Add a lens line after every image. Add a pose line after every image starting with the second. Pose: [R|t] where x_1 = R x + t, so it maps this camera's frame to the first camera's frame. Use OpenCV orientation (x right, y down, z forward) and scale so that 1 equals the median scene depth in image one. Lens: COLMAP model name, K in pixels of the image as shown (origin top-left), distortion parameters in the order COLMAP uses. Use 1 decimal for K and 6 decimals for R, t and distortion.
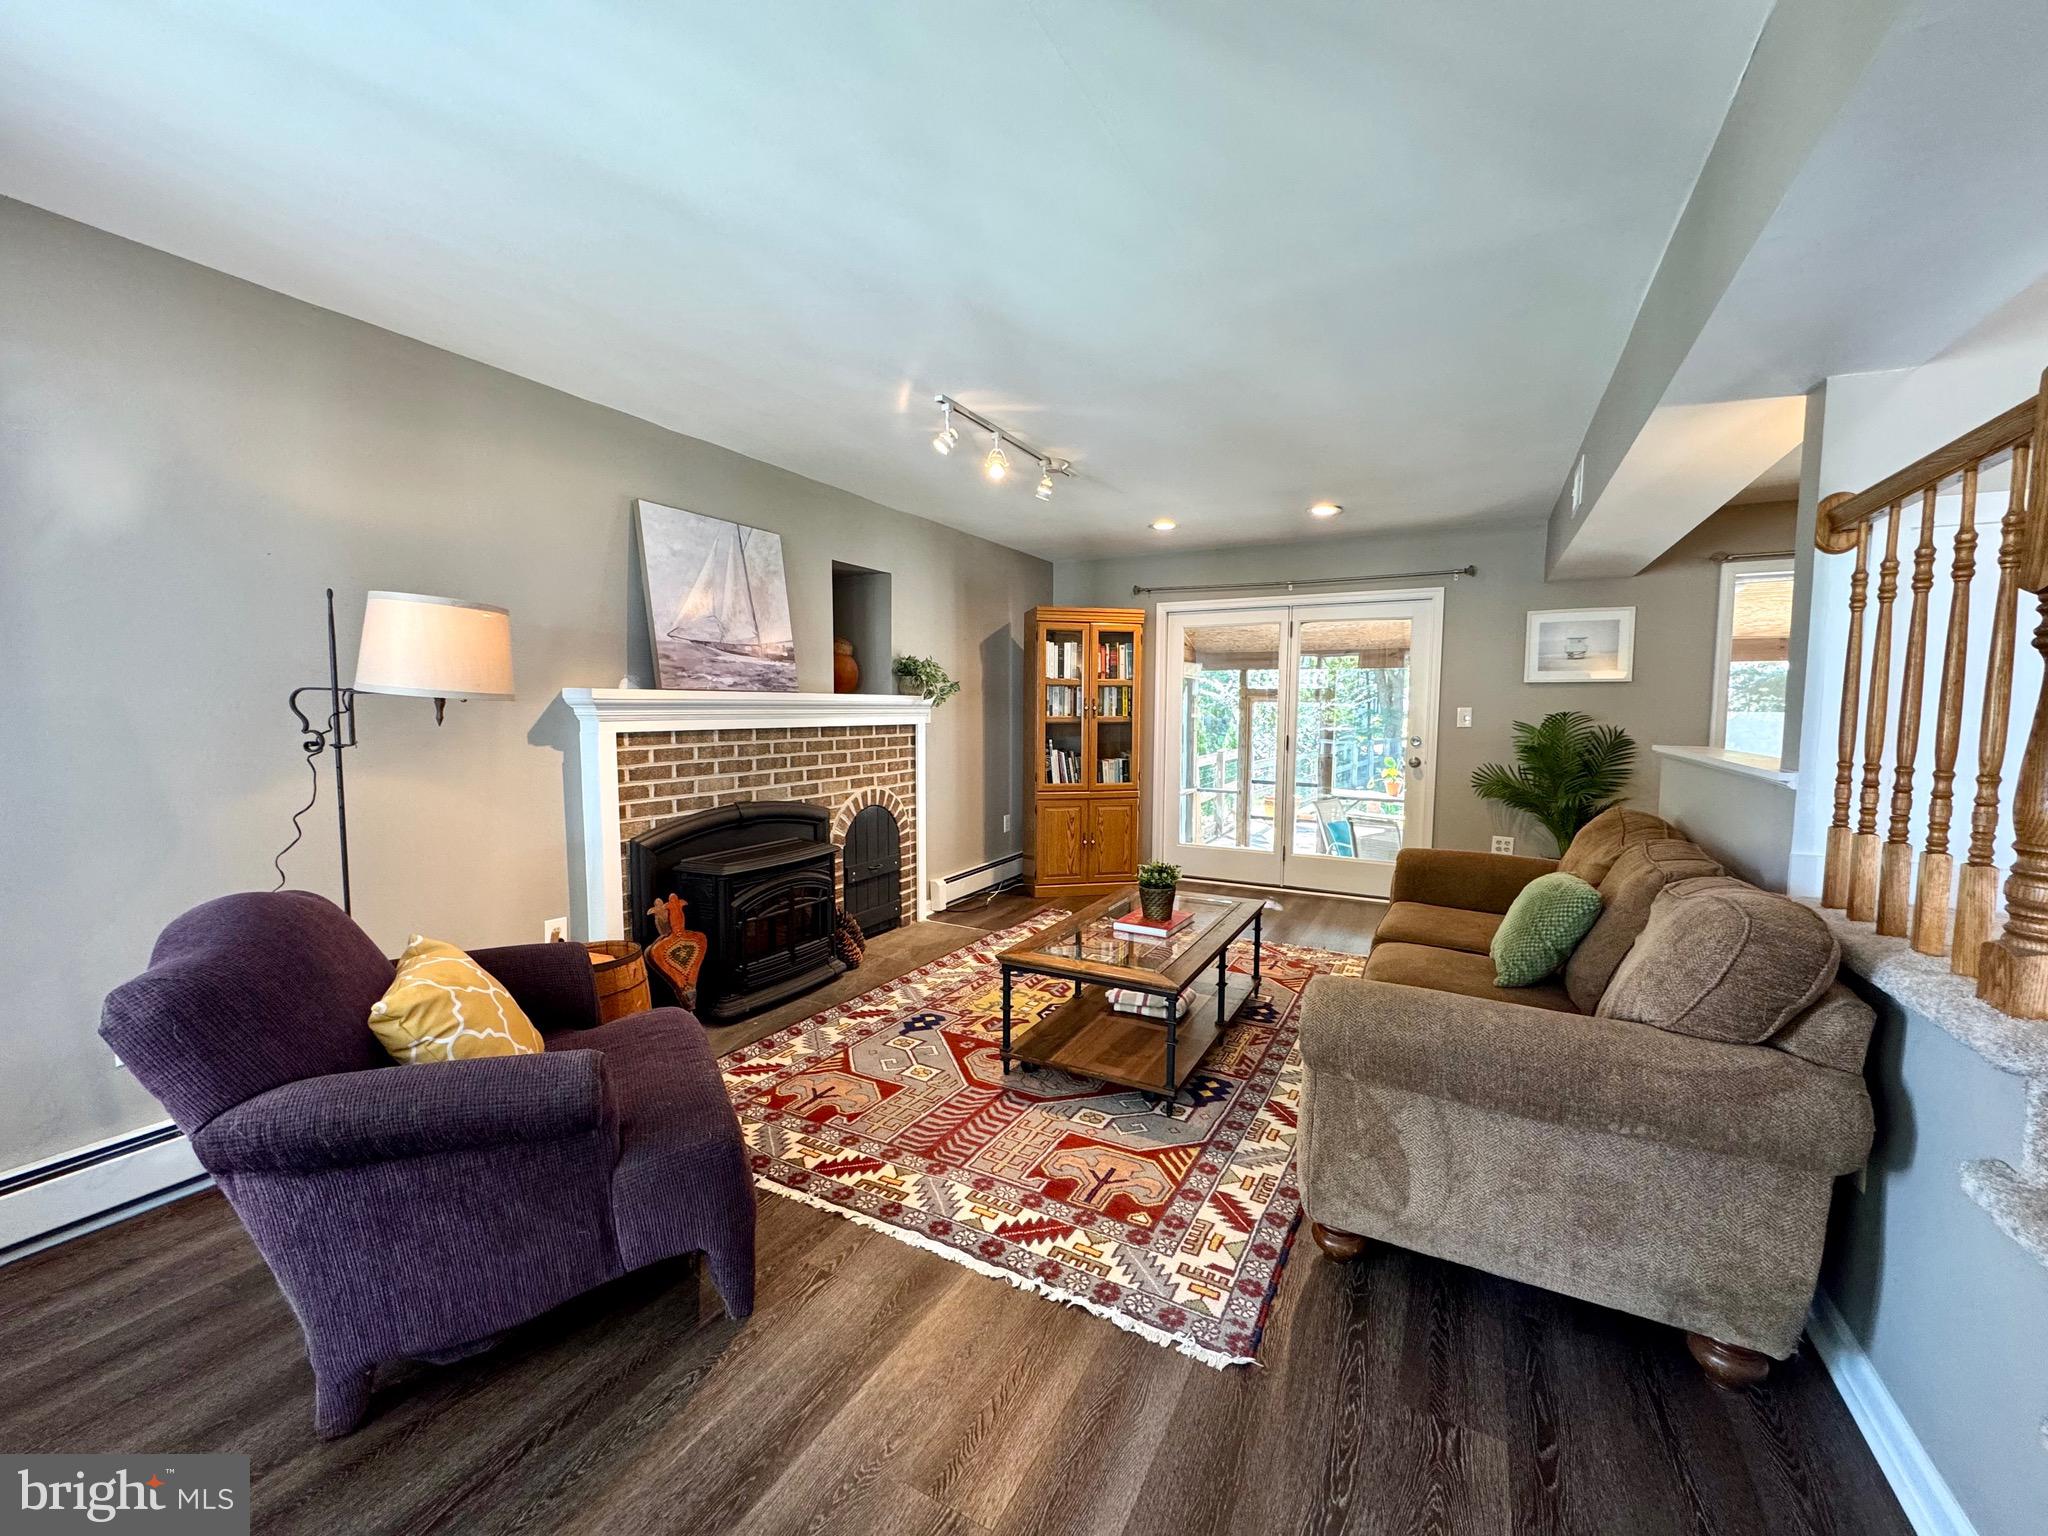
lens RADIAL K [[812.0, 0, 1025.9], [0, 812.0, 765.6], [0, 0, 1]] dist [-0.001856, -0.000291]
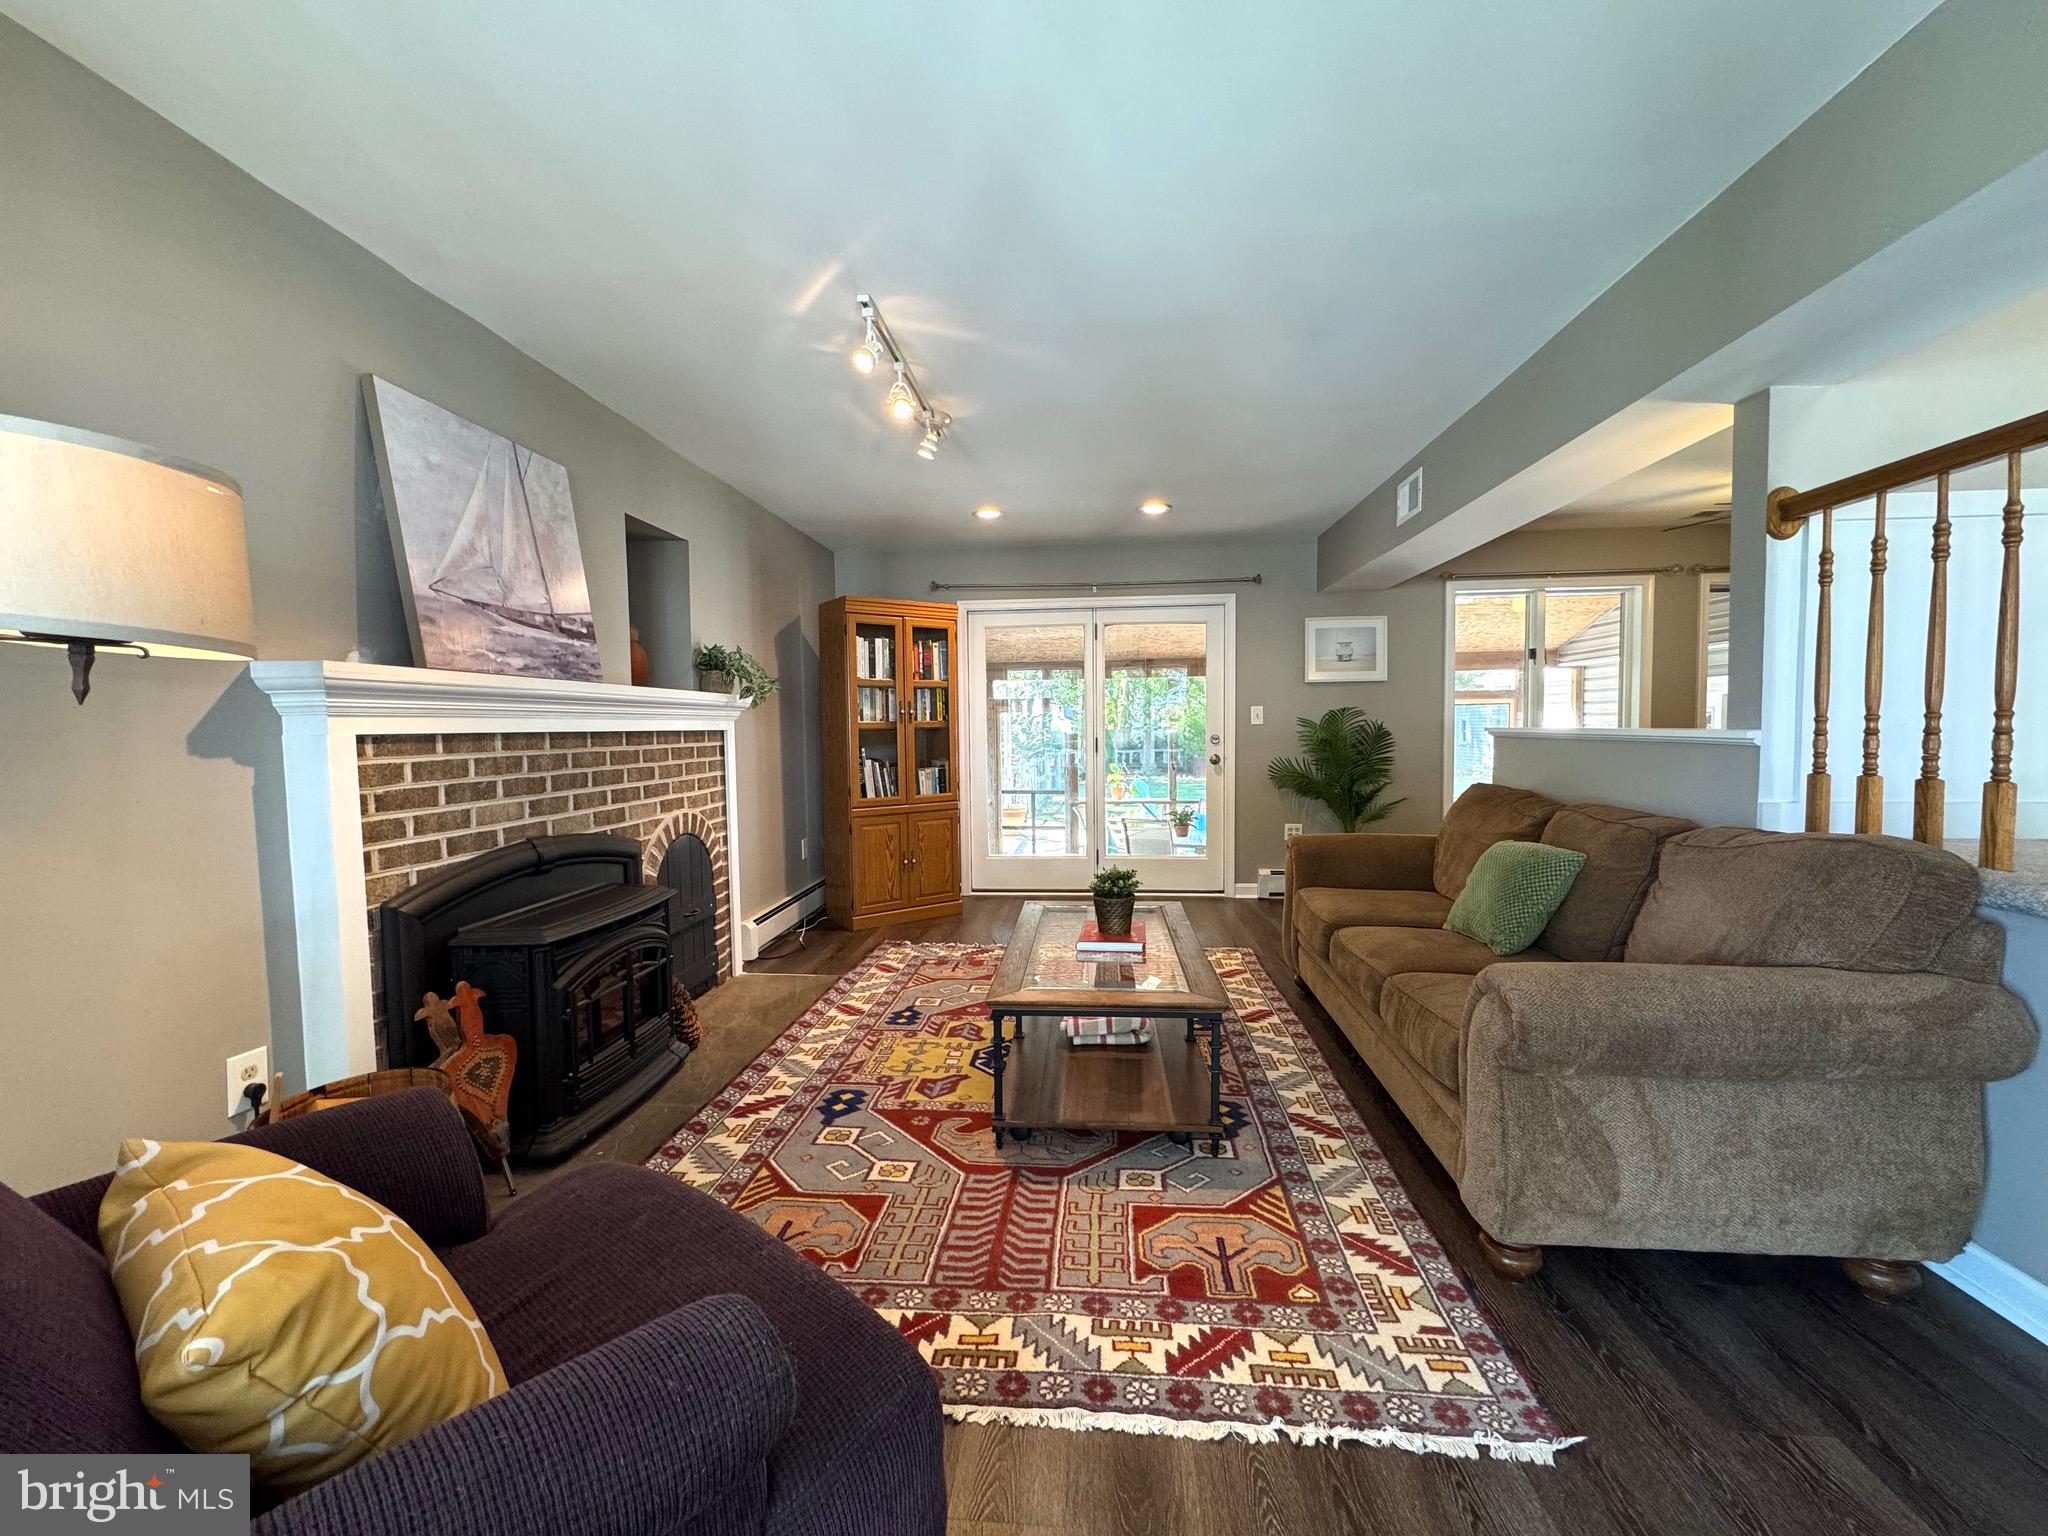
lens RADIAL K [[812.0, 0, 1025.9], [0, 812.0, 765.6], [0, 0, 1]] dist [-0.001856, -0.000291]
pose [[0.918324, -0.036918, 0.394104, -0.234555], [0.047305, 0.998741, -0.016669, 0.014777], [-0.392992, 0.033950, 0.918915, 0.190442]]
